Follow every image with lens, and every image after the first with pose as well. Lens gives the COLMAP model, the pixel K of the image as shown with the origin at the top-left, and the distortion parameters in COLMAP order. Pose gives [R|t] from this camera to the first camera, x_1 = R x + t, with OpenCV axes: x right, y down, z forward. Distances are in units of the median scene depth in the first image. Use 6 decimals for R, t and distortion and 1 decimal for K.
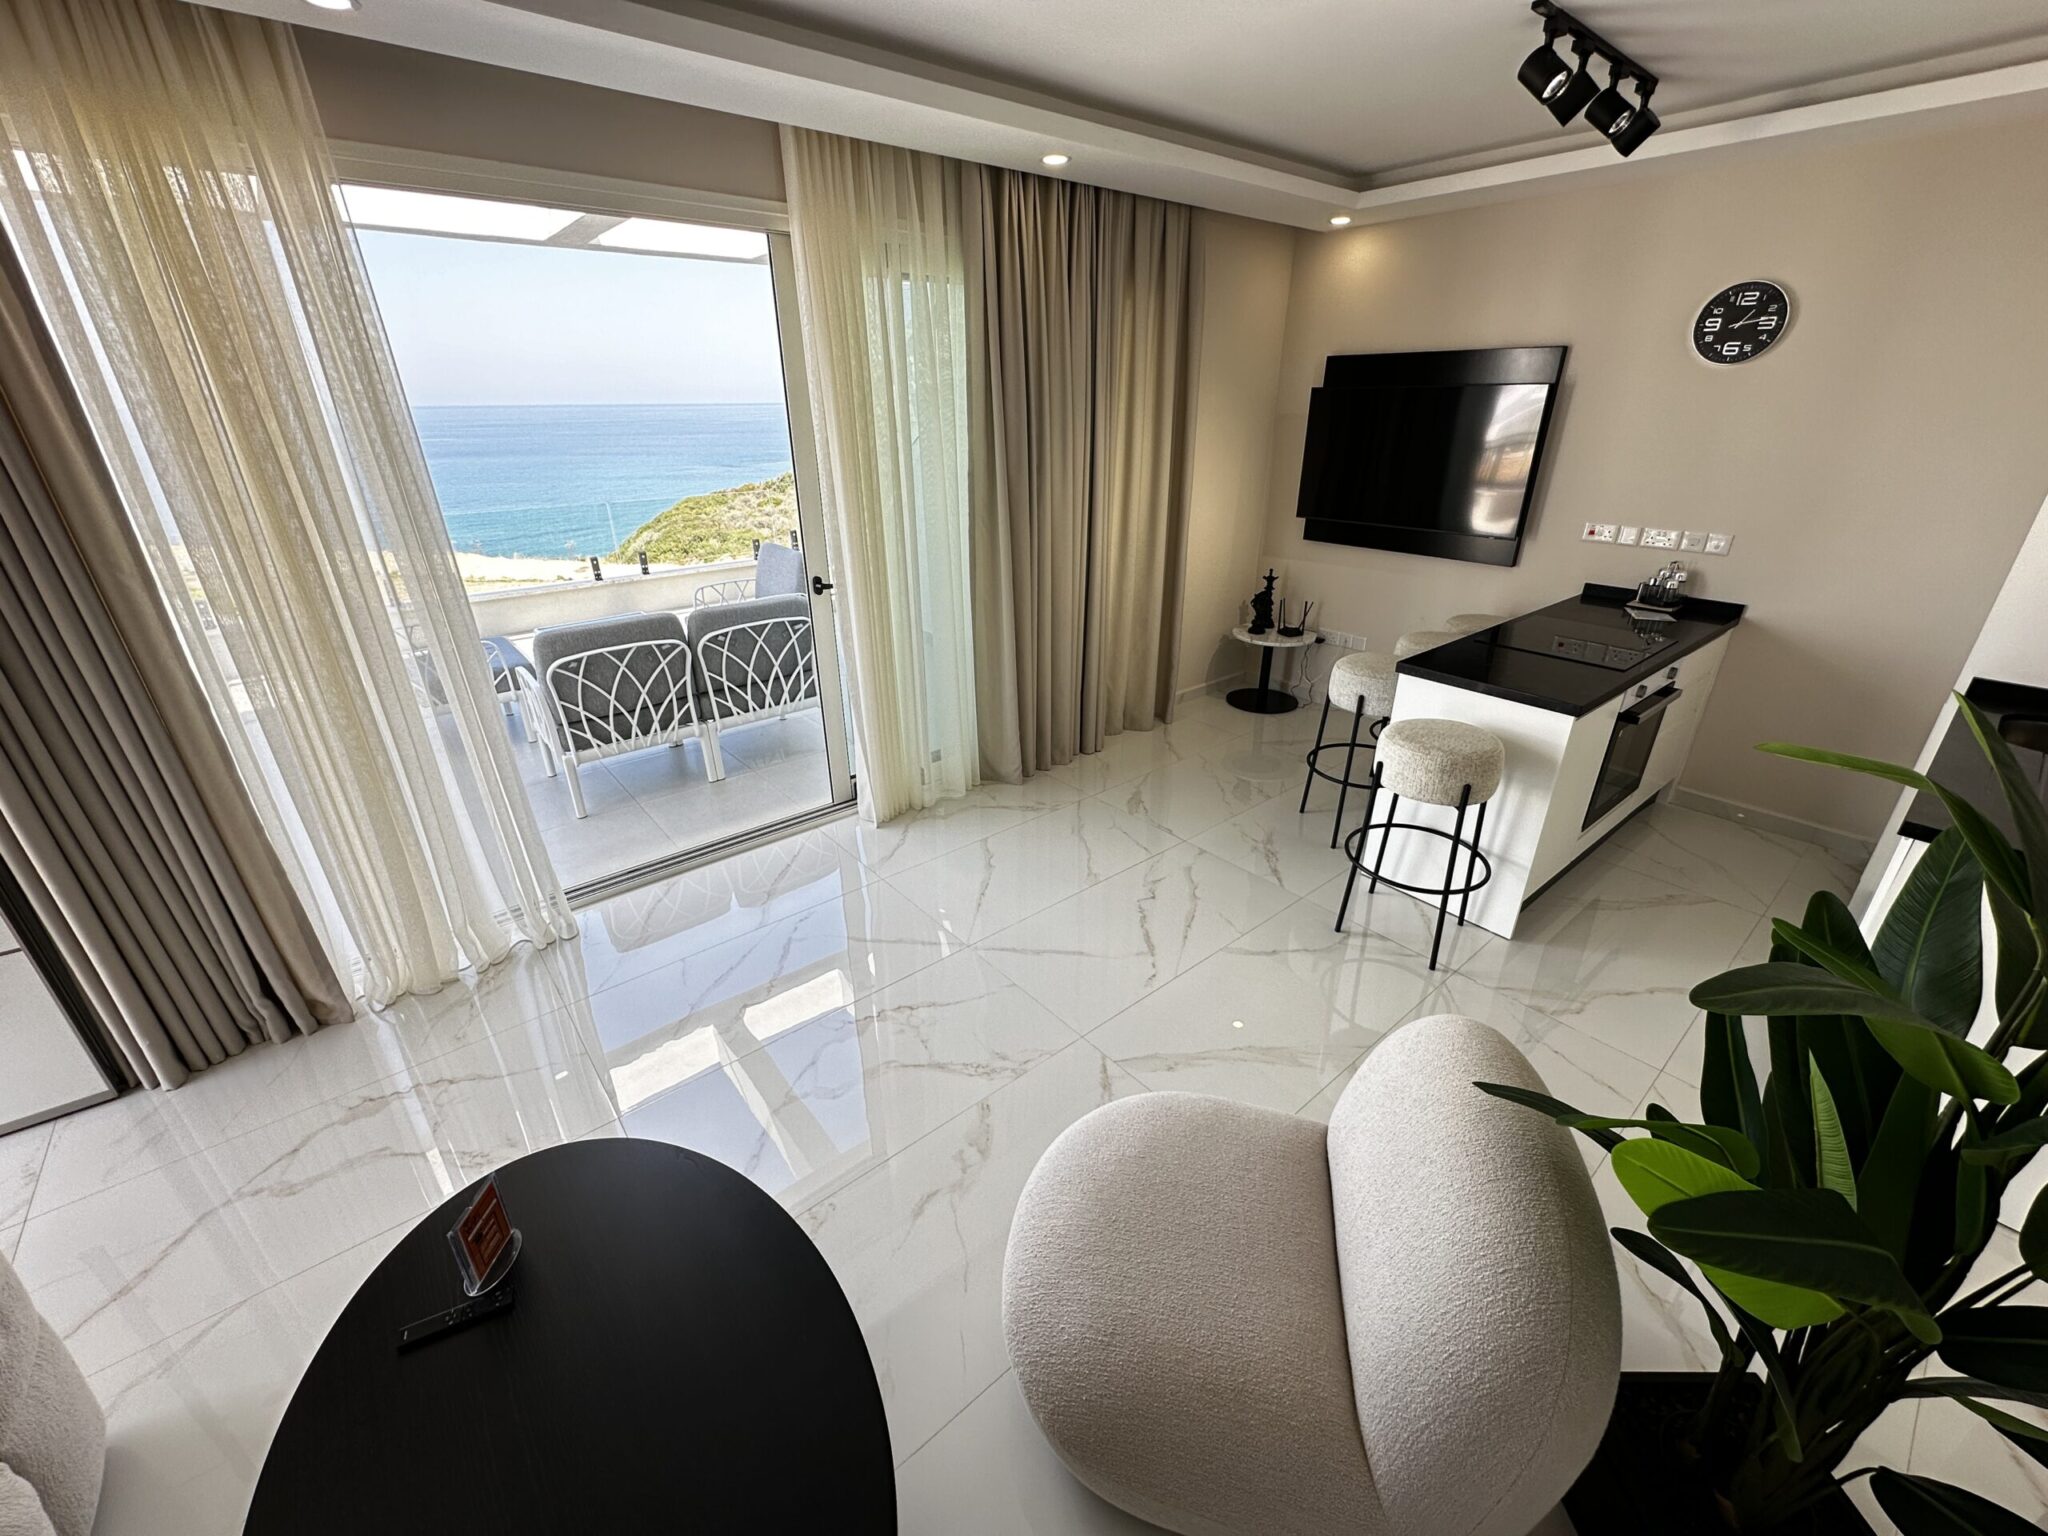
lens RADIAL K [[825.8, 0, 1018.9], [0, 825.8, 761.2], [0, 0, 1]] dist [0.002144, 0.000267]
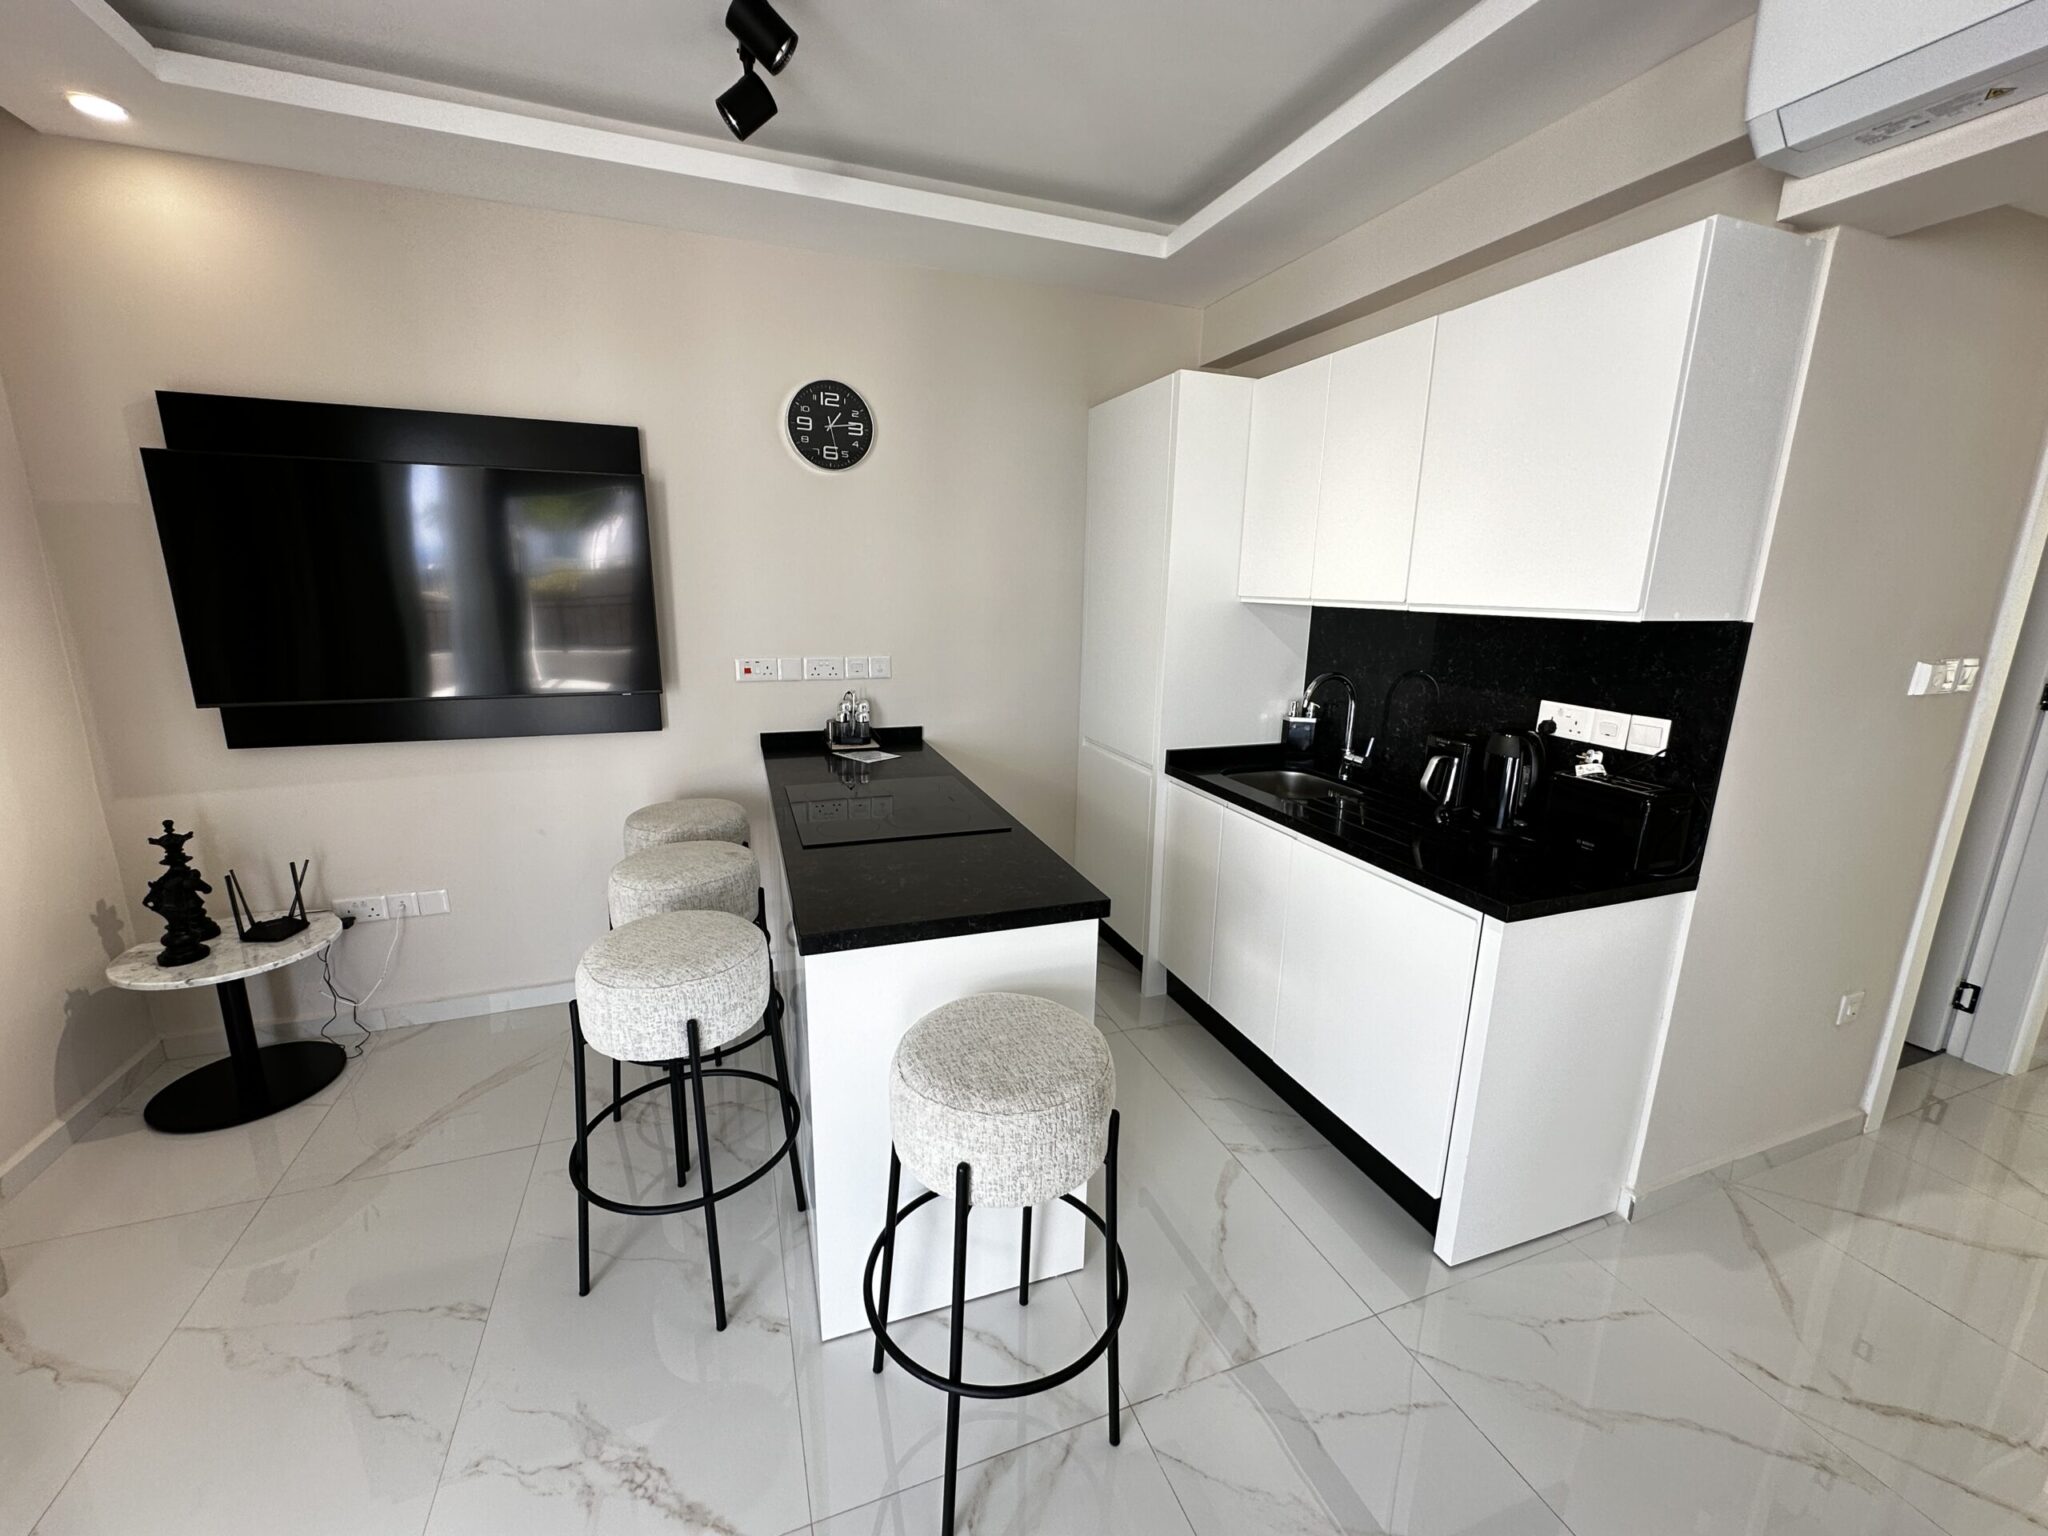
lens RADIAL K [[825.8, 0, 1025.8], [0, 825.8, 766.2], [0, 0, 1]] dist [0.002144, 0.000267]
pose [[0.328518, -0.197056, 0.923712, 0.041855], [0.362722, 0.929321, 0.069250, -0.120762], [-0.872071, 0.312301, 0.376775, 0.403550]]
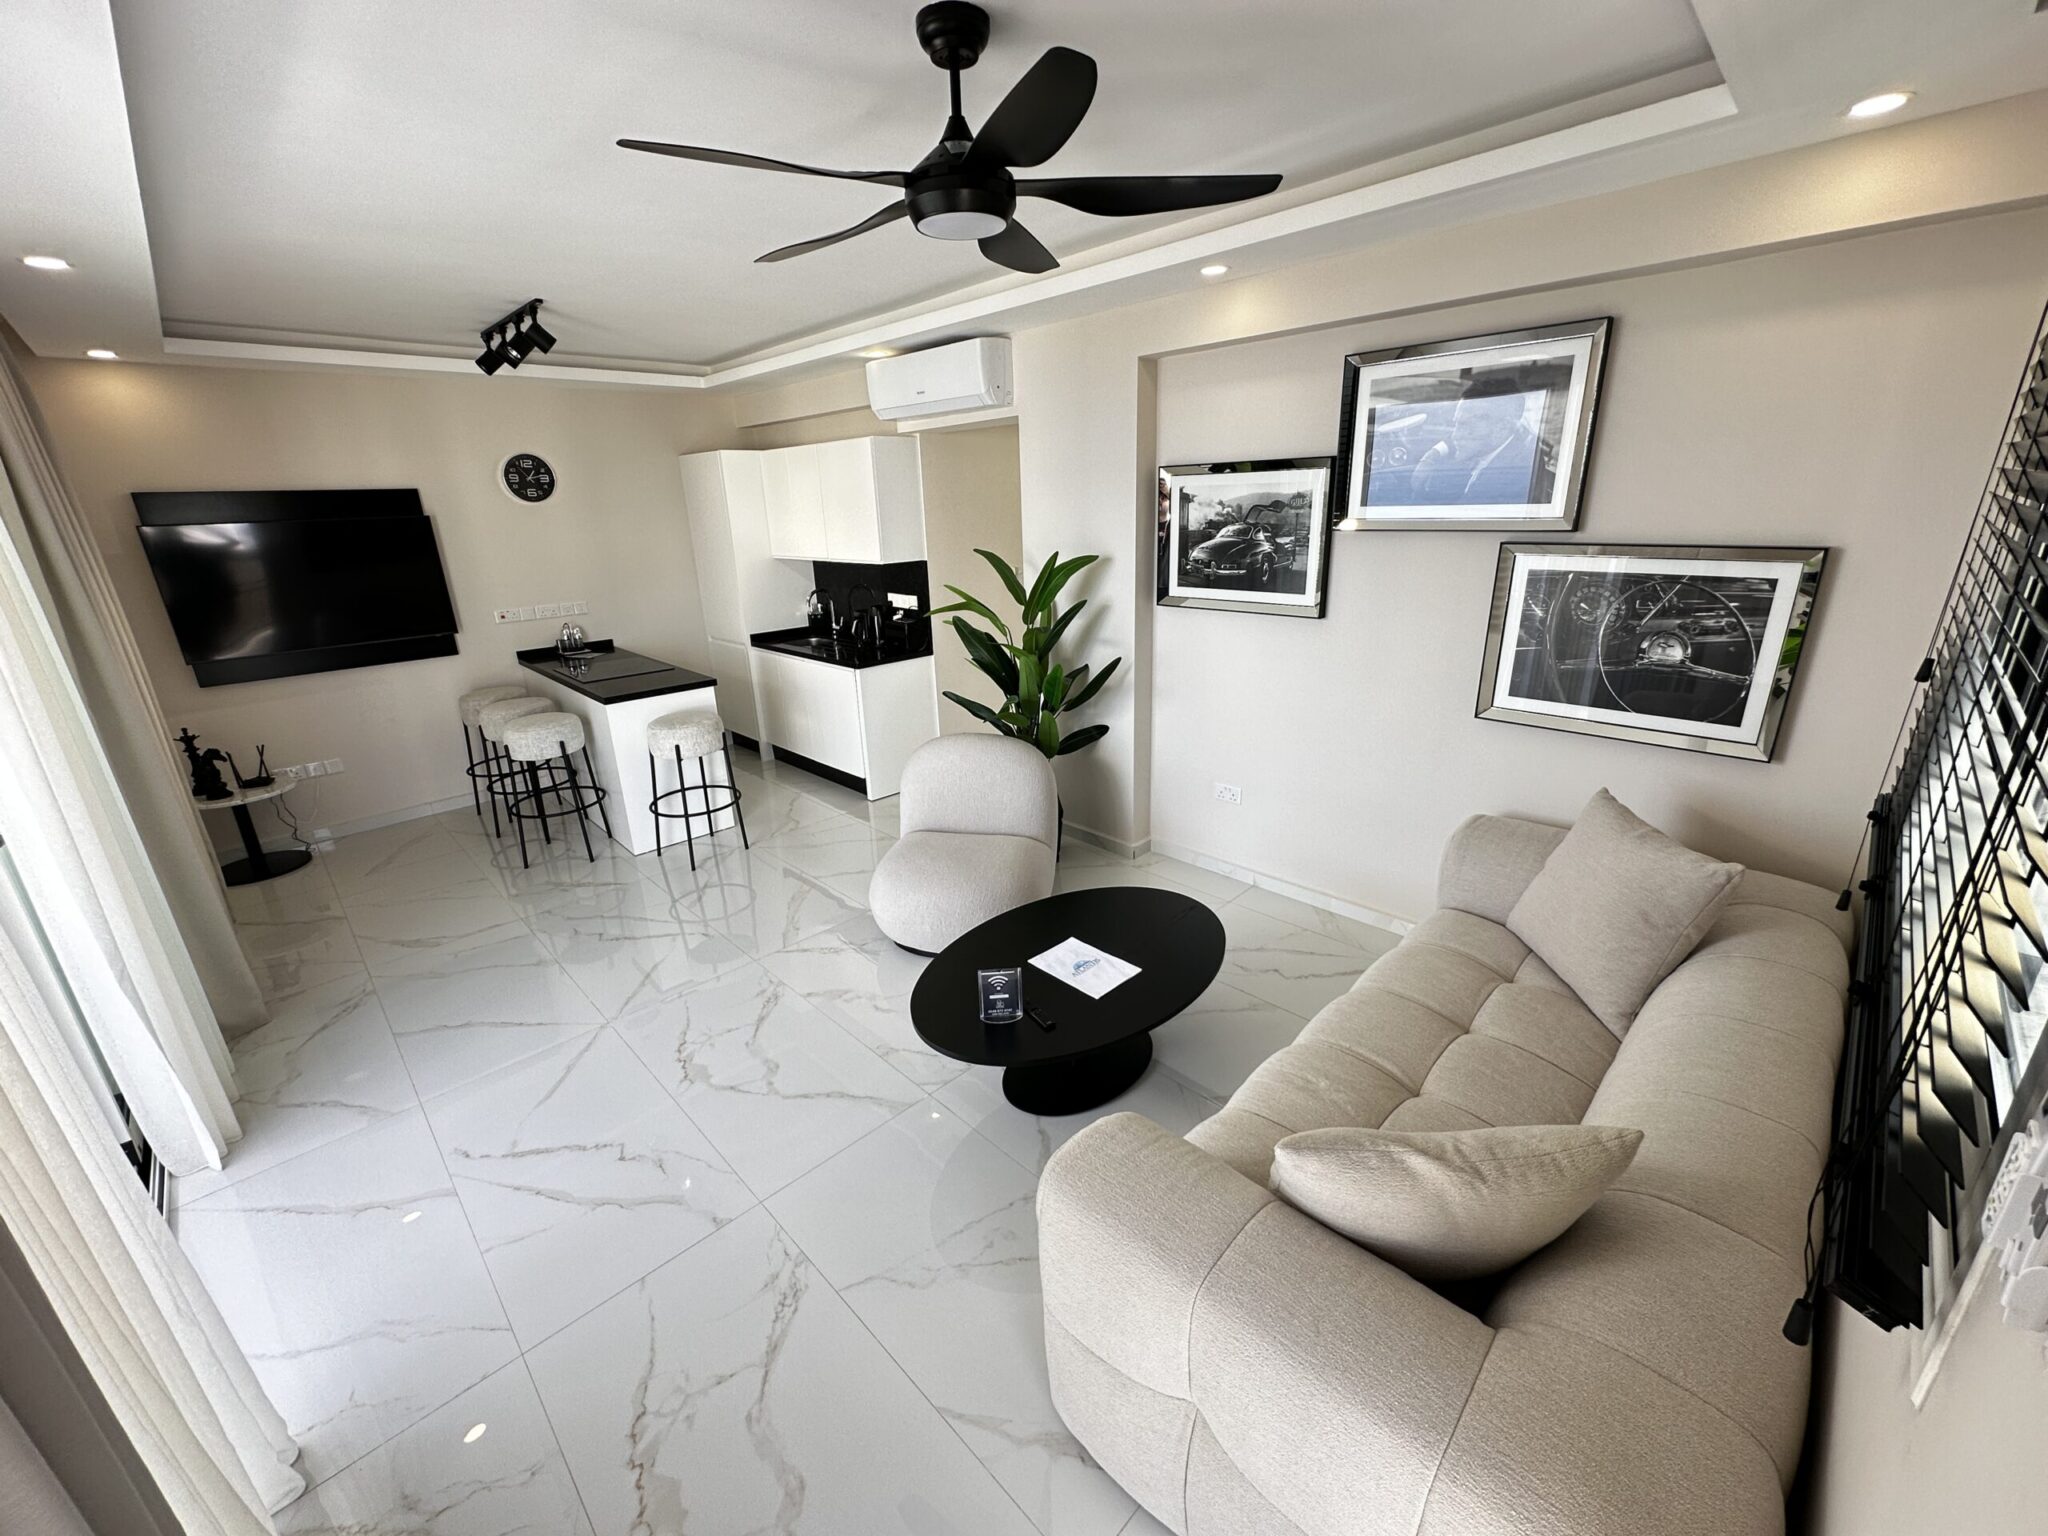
lens RADIAL K [[825.8, 0, 1027.5], [0, 825.8, 765.8], [0, 0, 1]] dist [0.002144, 0.000267]
pose [[-0.079403, -0.301625, 0.950115, -0.602594], [0.431903, 0.848607, 0.305495, -0.085100], [-0.898418, 0.434614, 0.062891, 0.181813]]
